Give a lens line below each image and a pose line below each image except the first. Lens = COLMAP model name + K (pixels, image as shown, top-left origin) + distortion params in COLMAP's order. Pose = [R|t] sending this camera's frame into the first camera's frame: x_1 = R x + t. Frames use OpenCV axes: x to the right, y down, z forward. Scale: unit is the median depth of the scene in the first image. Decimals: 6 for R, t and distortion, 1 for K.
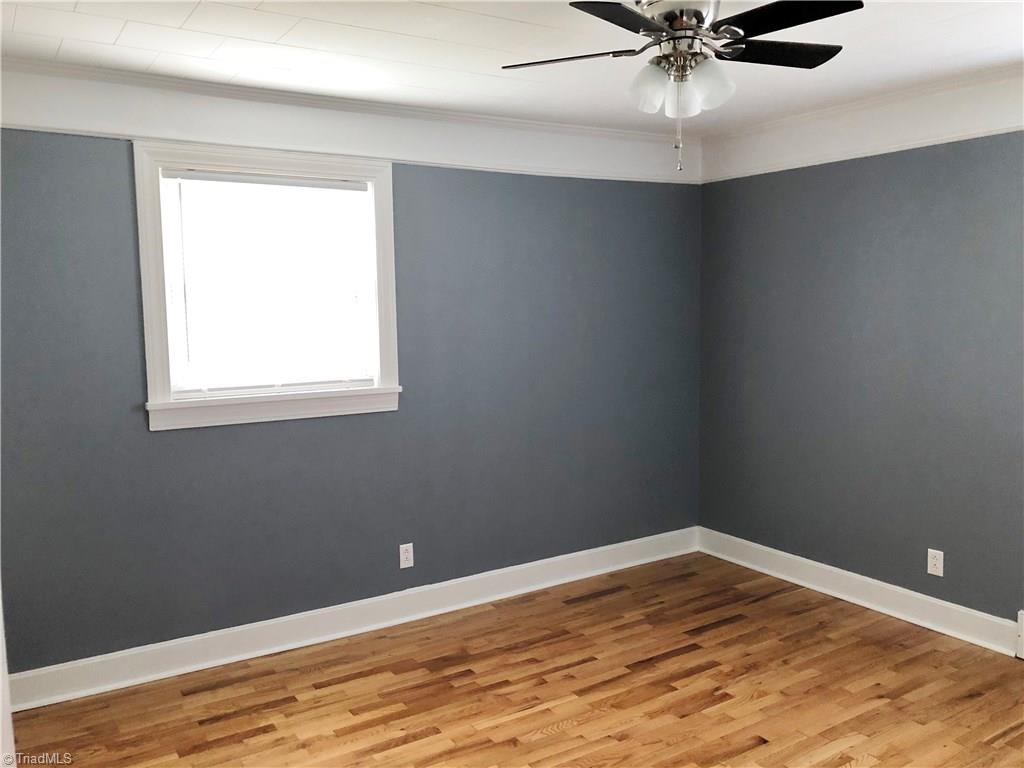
lens RADIAL K [[830.7, 0, 512.0], [0, 830.7, 384.0], [0, 0, 1]] dist [0.001228, 0.000739]
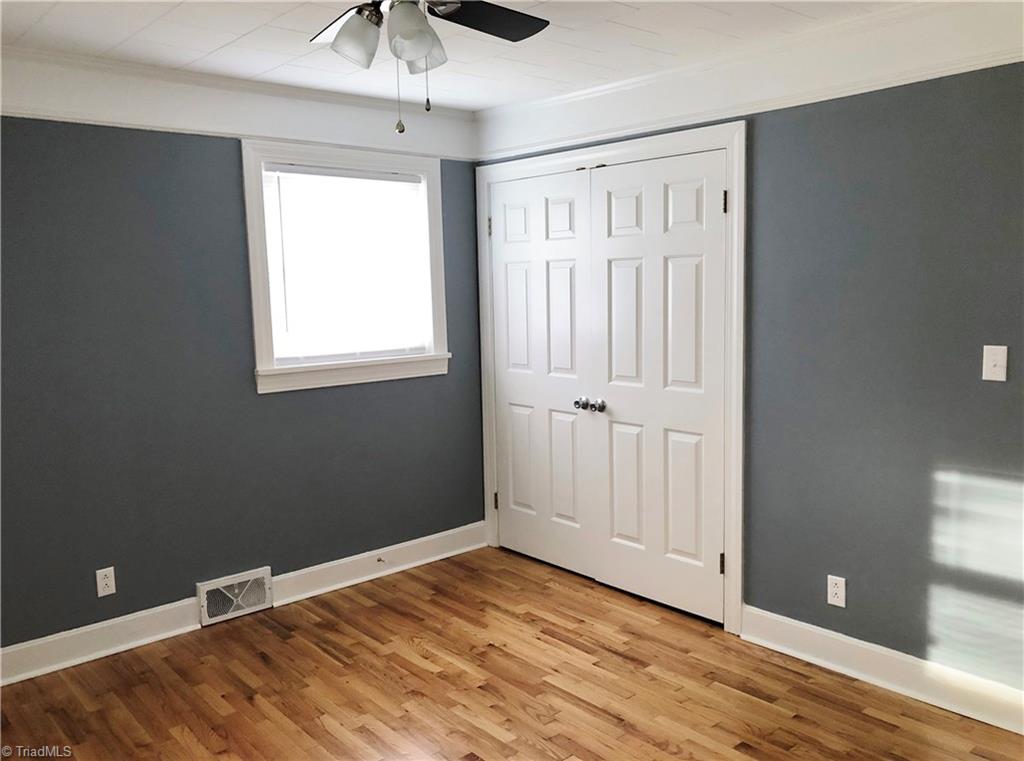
lens RADIAL K [[826.1, 0, 512.0], [0, 826.1, 380.5], [0, 0, 1]] dist [-0.035981, 0.002696]
pose [[0.987022, -0.022143, 0.159053, -0.267123], [0.018836, 0.999575, 0.022271, 0.019605], [-0.159478, -0.018986, 0.987019, -0.168766]]
